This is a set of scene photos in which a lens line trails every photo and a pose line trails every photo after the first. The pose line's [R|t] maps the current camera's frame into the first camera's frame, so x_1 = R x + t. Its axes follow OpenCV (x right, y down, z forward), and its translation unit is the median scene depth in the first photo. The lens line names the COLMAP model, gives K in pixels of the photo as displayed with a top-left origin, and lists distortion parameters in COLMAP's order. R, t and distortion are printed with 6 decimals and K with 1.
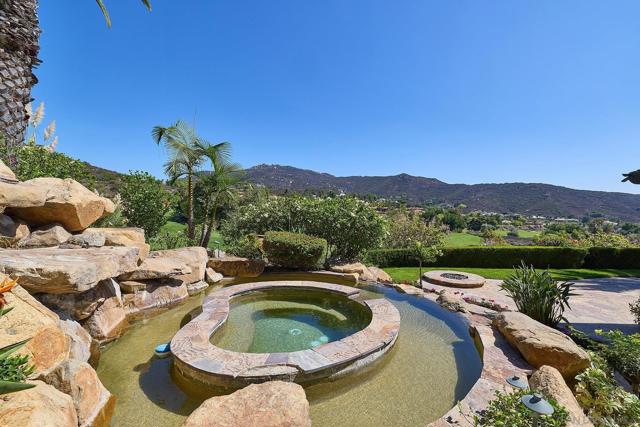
lens RADIAL K [[281.5, 0, 318.0], [0, 281.5, 215.8], [0, 0, 1]] dist [-0.000872, 0.000128]
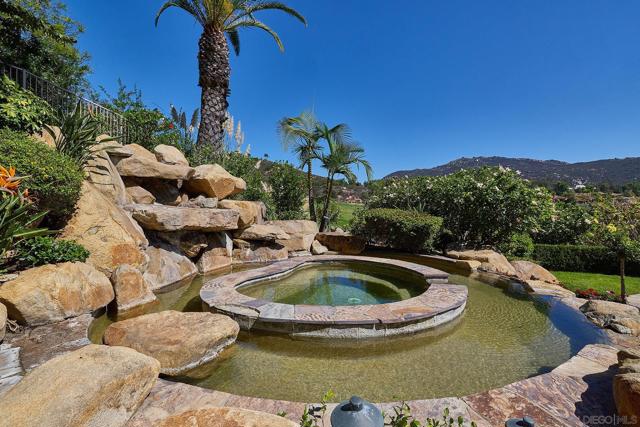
lens RADIAL K [[281.5, 0, 315.3], [0, 281.5, 214.8], [0, 0, 1]] dist [-0.000872, 0.000128]
pose [[0.794320, 0.008185, -0.607445, 0.271808], [-0.004633, 0.999962, 0.007416, 0.082167], [0.607482, -0.003077, 0.794327, 0.149782]]
